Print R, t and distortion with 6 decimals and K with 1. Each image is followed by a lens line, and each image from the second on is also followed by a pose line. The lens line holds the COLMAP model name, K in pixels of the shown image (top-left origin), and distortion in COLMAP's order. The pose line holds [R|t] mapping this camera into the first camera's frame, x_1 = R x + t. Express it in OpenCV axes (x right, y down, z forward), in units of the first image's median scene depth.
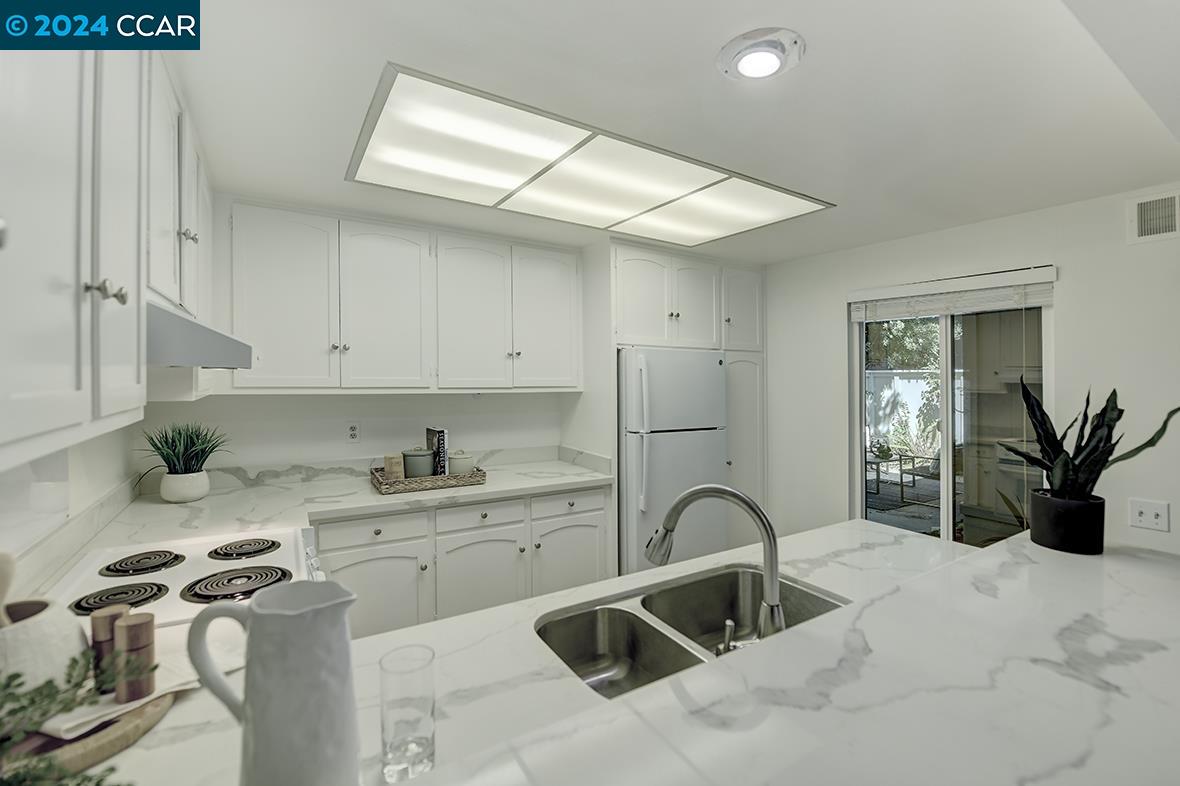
lens RADIAL K [[507.6, 0, 590.3], [0, 507.6, 386.2], [0, 0, 1]] dist [-0.017919, -0.000048]
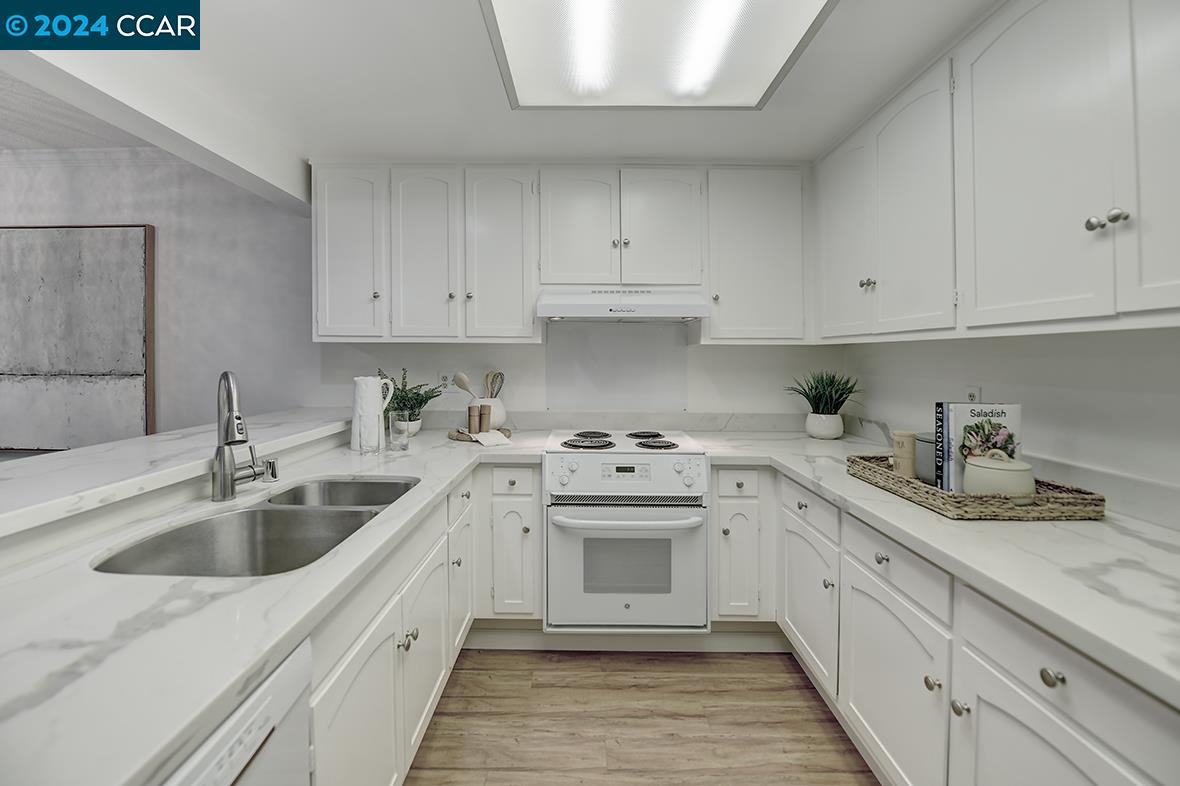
lens RADIAL K [[480.4, 0, 585.9], [0, 480.4, 356.8], [0, 0, 1]] dist [-0.015794, -0.000271]
pose [[-0.530390, -0.010958, -0.847683, 0.368681], [-0.020581, 0.999788, -0.000047, 0.045281], [0.847504, 0.017421, -0.530504, 0.969311]]
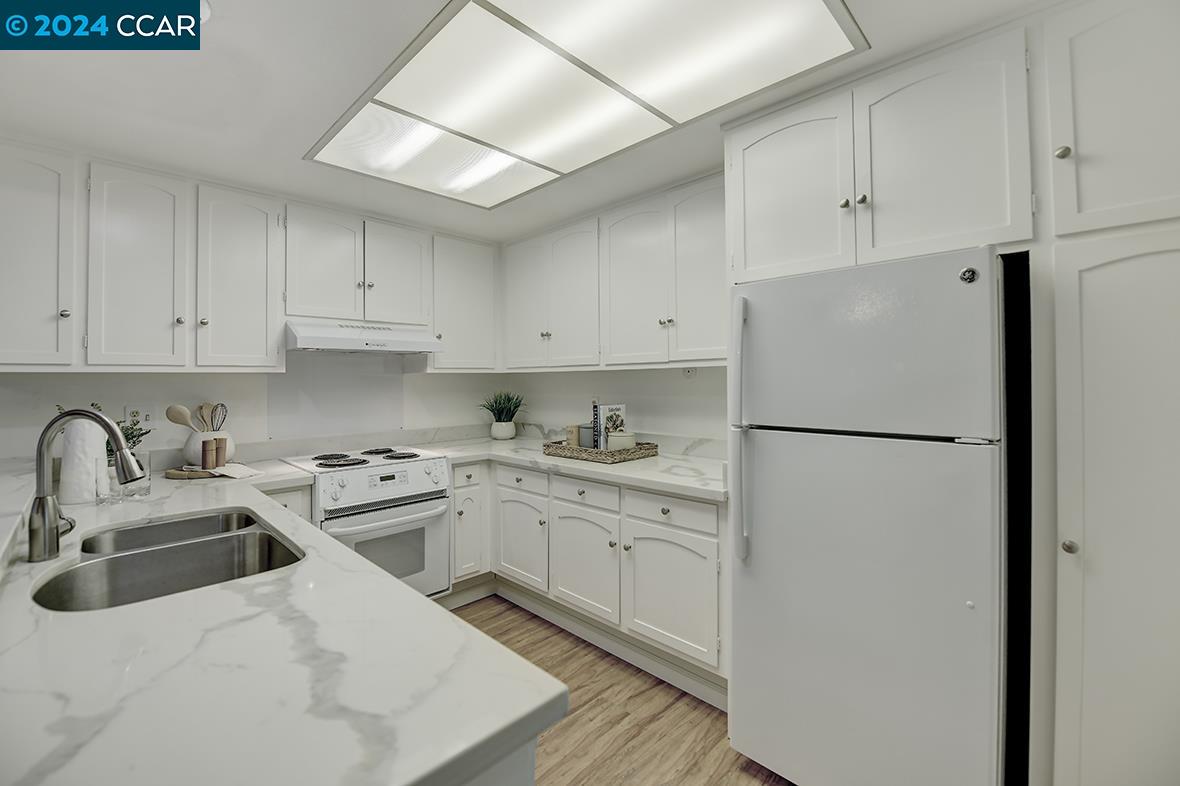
lens RADIAL K [[485.9, 0, 559.6], [0, 485.9, 384.4], [0, 0, 1]] dist [-0.014817, -0.000014]
pose [[0.207728, -0.003330, -0.978181, 0.672758], [0.001489, 0.999994, -0.003088, 0.048257], [0.978186, -0.000815, 0.207731, 0.739319]]
